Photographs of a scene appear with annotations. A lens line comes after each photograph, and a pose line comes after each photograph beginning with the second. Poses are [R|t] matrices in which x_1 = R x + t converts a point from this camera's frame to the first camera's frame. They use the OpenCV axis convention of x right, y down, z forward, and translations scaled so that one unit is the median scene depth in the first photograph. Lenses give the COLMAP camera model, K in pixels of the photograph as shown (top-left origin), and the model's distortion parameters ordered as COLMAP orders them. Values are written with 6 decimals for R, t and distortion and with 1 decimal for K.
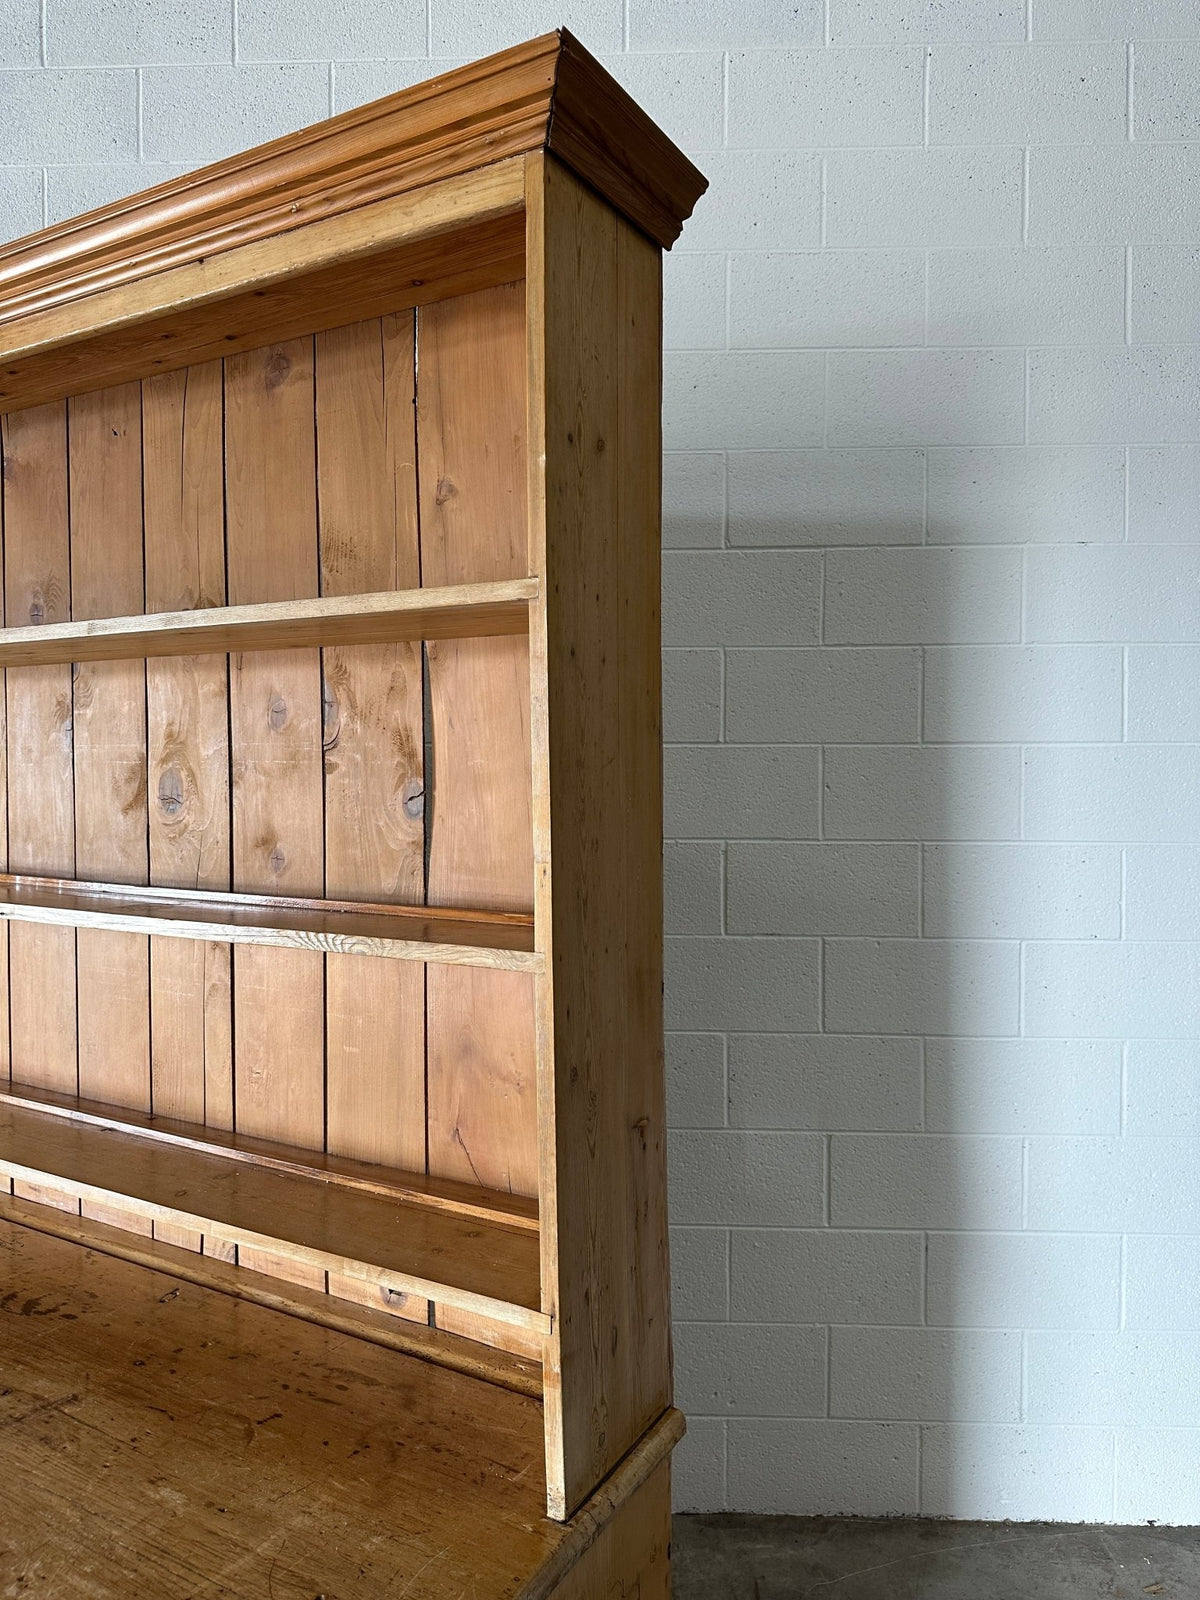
lens RADIAL K [[1151.6, 0, 599.1], [0, 1151.6, 793.0], [0, 0, 1]] dist [0.002243, 0.001094]
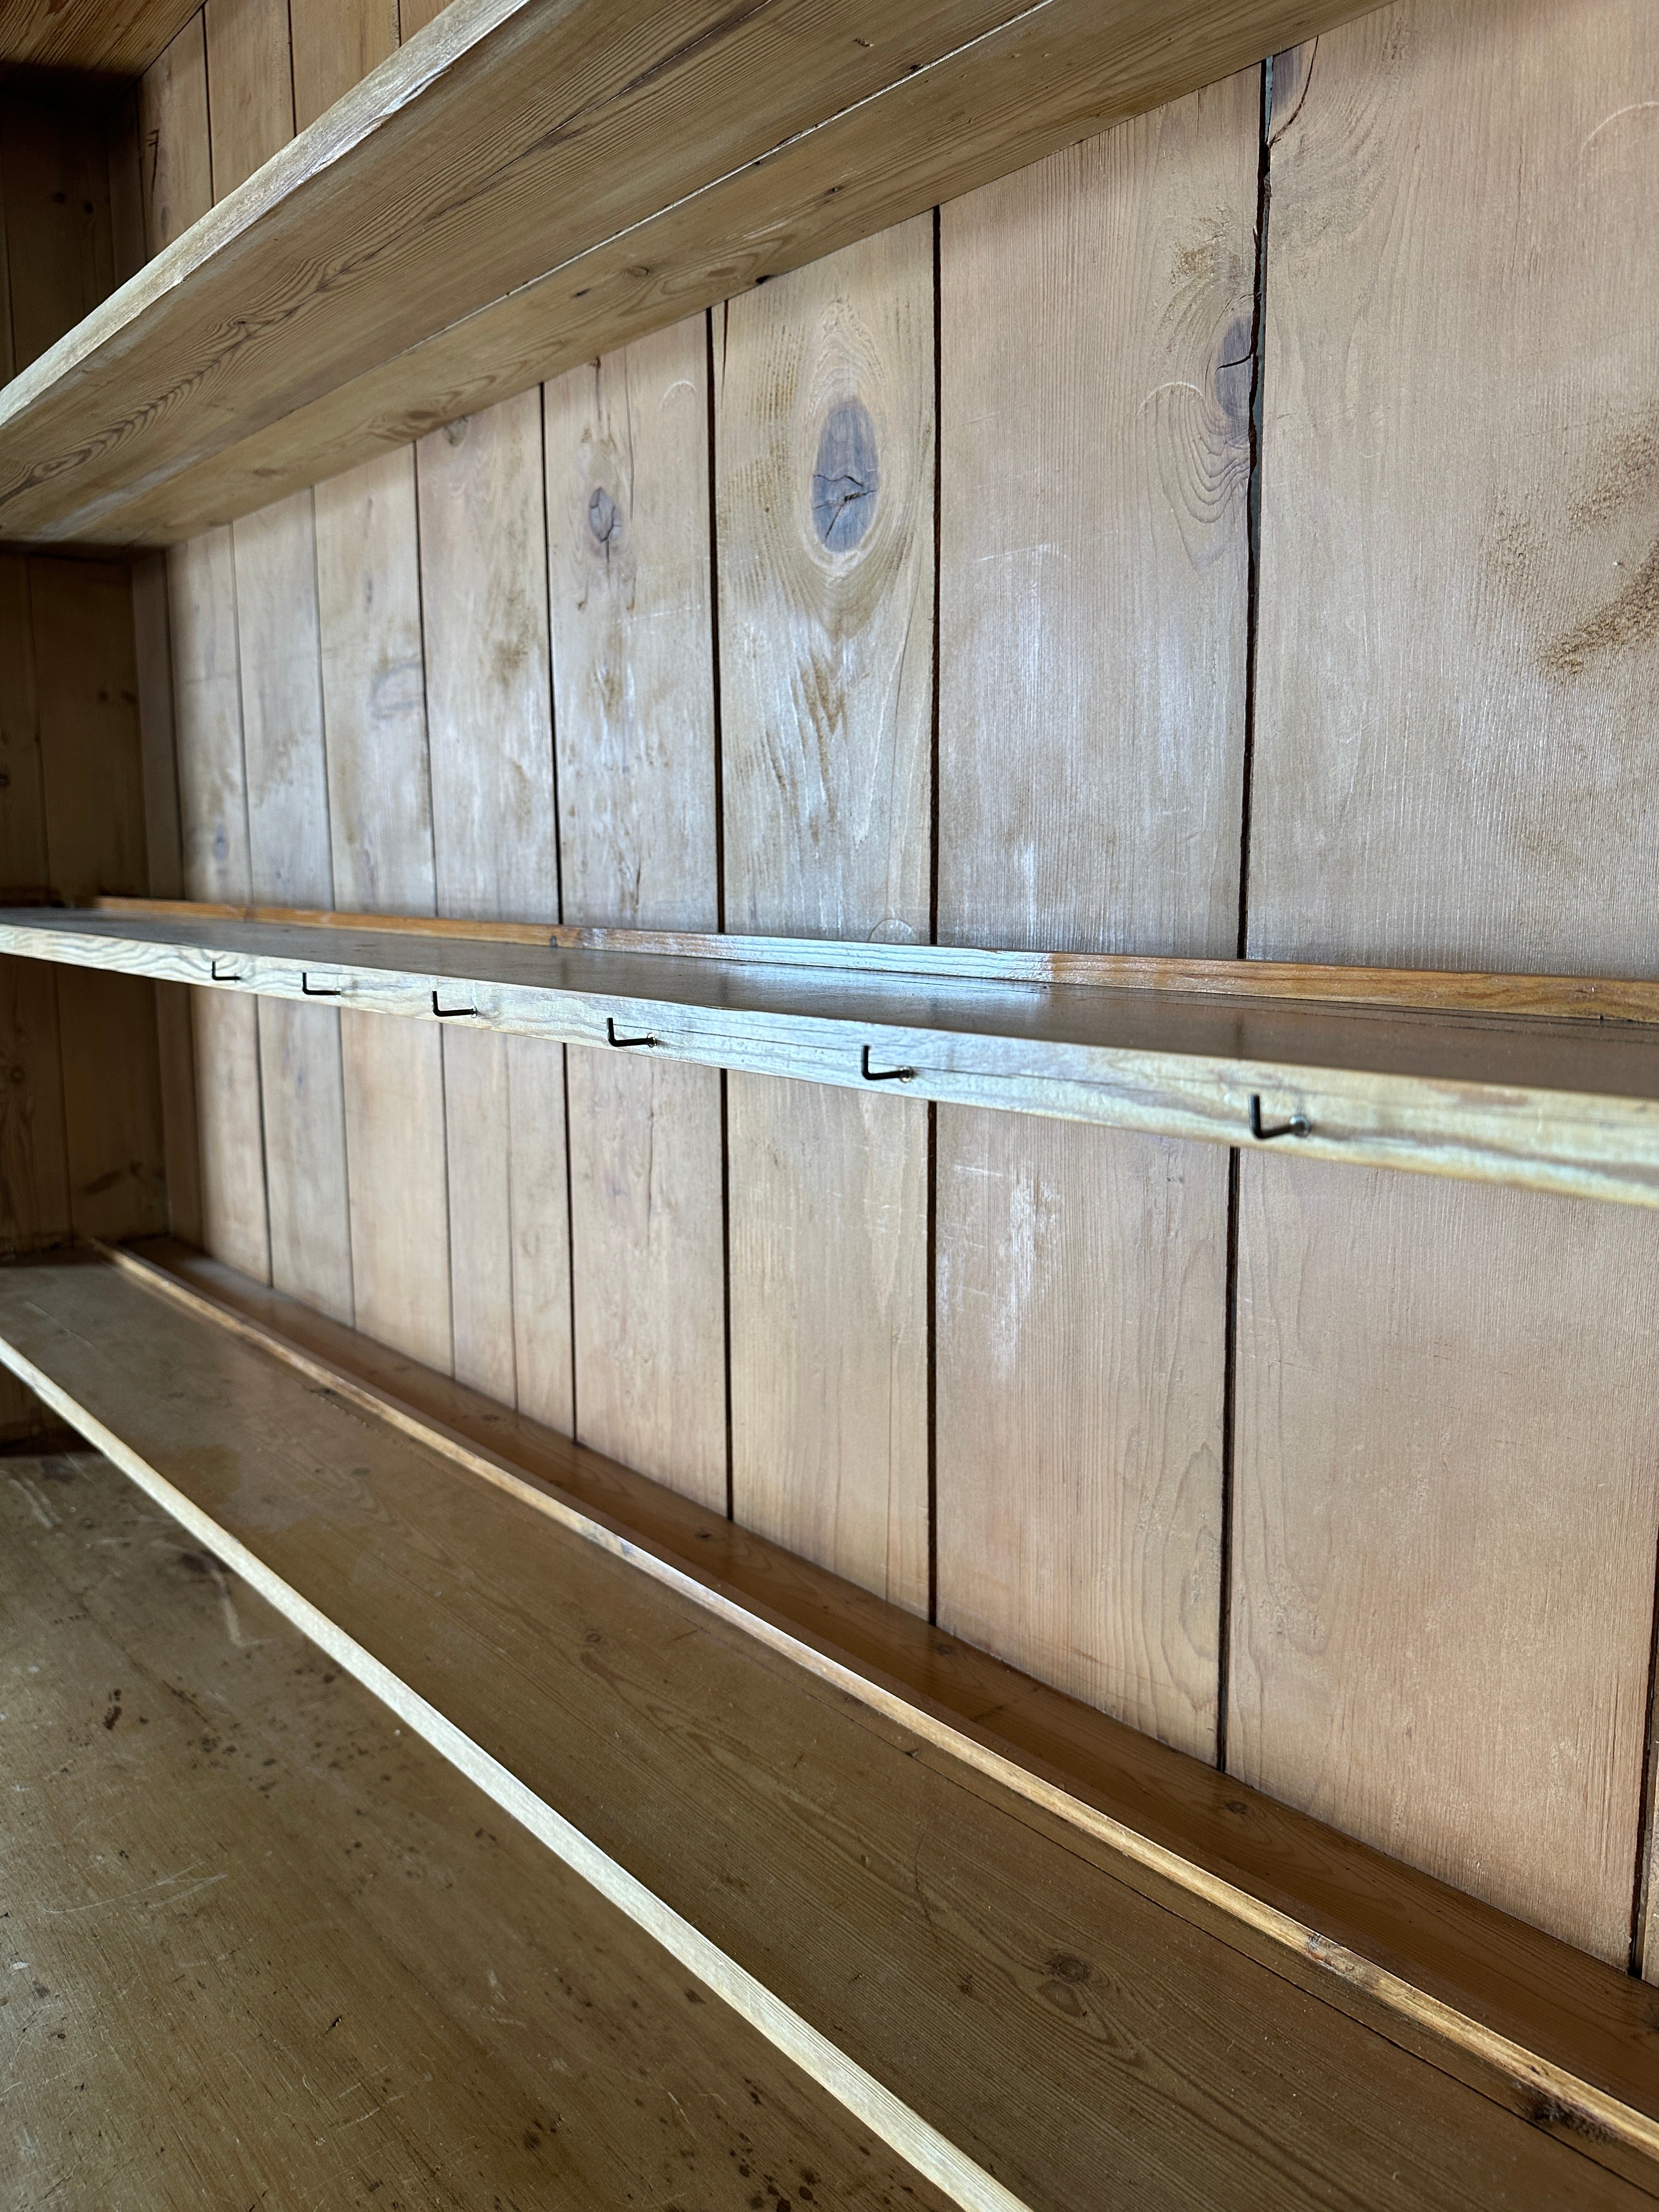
lens RADIAL K [[1564.8, 0, 835.6], [0, 1564.8, 1100.2], [0, 0, 1]] dist [0.042143, -0.060906]
pose [[0.947806, 0.039428, -0.316399, -0.487934], [-0.002617, 0.993253, 0.115934, 0.073349], [0.318836, -0.109055, 0.941515, 0.724302]]
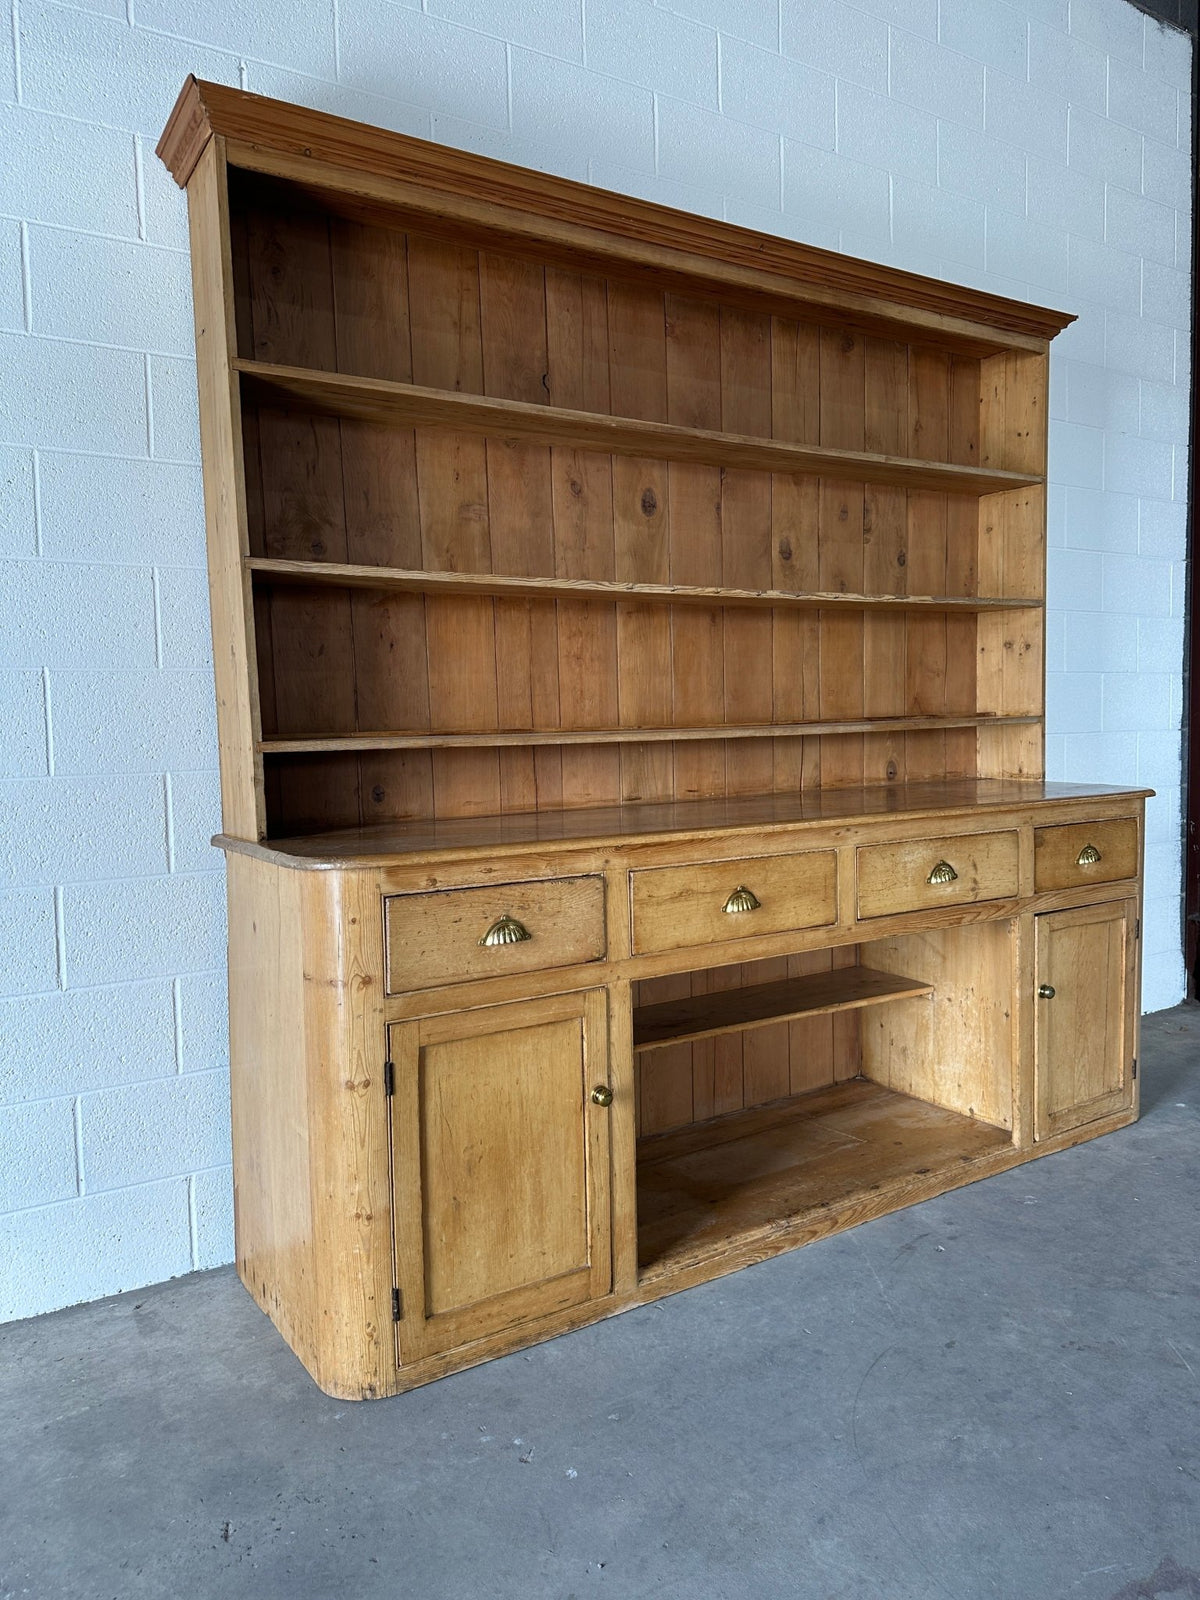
lens RADIAL K [[1138.9, 0, 599.5], [0, 1138.9, 782.0], [0, 0, 1]] dist [0.085279, -0.123918]
pose [[0.458379, -0.069715, 0.886018, -2.331554], [0.044549, 0.997468, 0.055438, 0.277860], [-0.887640, 0.014060, 0.460324, 0.443524]]
